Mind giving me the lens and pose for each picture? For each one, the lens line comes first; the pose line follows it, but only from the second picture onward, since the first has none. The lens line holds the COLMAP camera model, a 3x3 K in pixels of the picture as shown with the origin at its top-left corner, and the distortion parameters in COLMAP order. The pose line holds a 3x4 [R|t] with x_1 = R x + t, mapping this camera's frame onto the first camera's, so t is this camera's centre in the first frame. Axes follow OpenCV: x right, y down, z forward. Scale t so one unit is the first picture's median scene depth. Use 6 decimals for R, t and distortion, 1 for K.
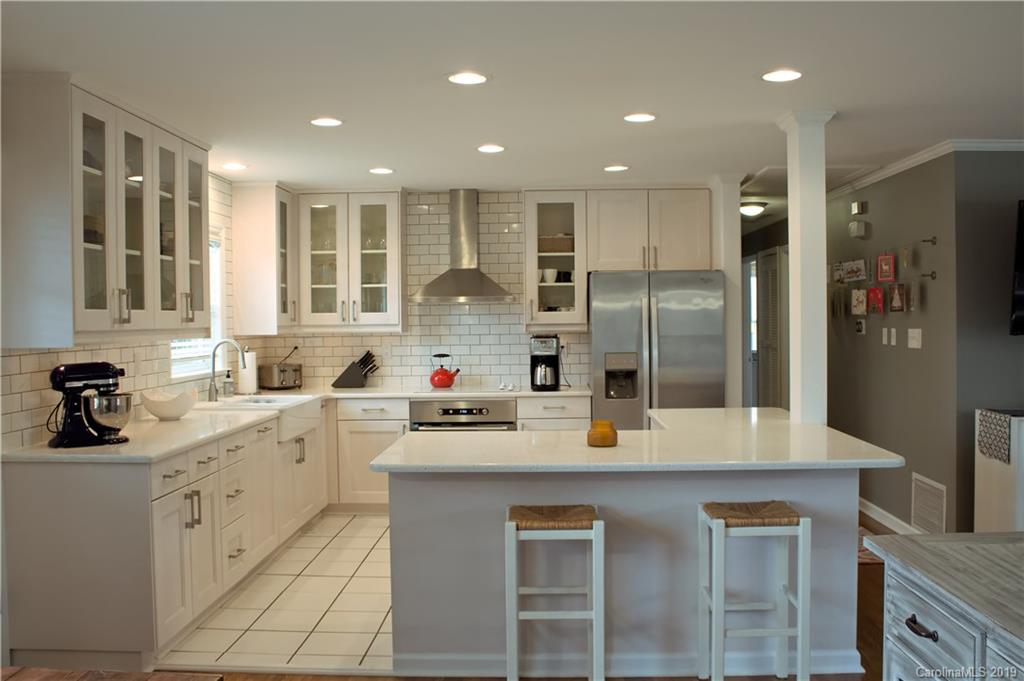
lens RADIAL K [[946.7, 0, 510.8], [0, 946.7, 341.3], [0, 0, 1]] dist [-0.093778, 0.000000]
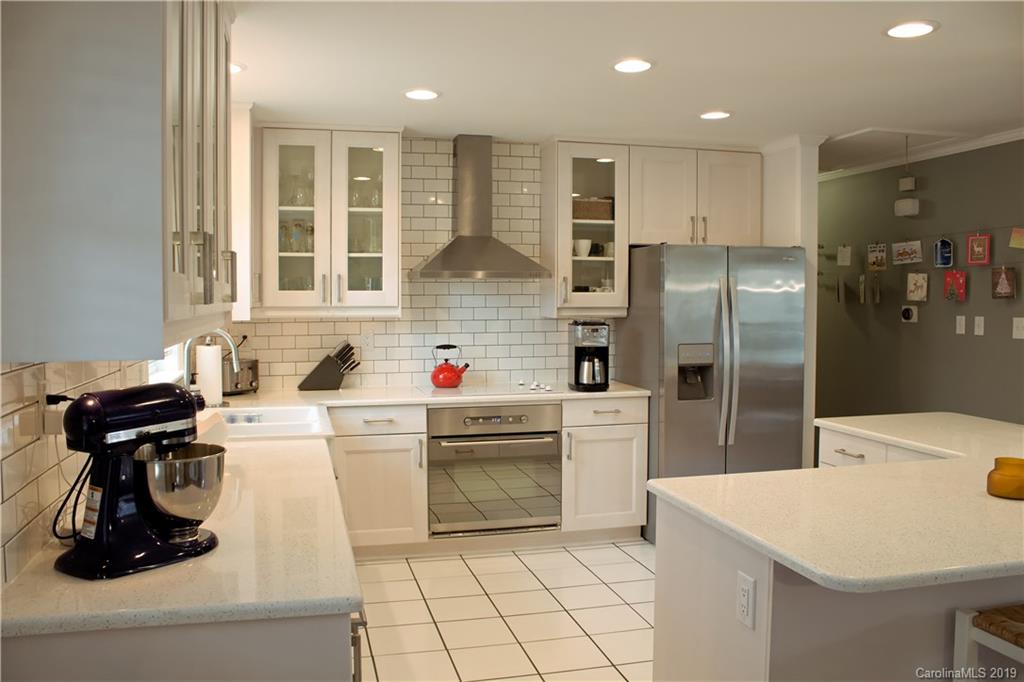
lens RADIAL K [[856.0, 0, 512.7], [0, 856.0, 342.1], [0, 0, 1]] dist [-0.104000, -0.006156]
pose [[0.957172, -0.004430, 0.289485, -0.231898], [-0.002525, 0.999717, 0.023648, -0.005915], [-0.289508, -0.023367, 0.956890, 0.316520]]
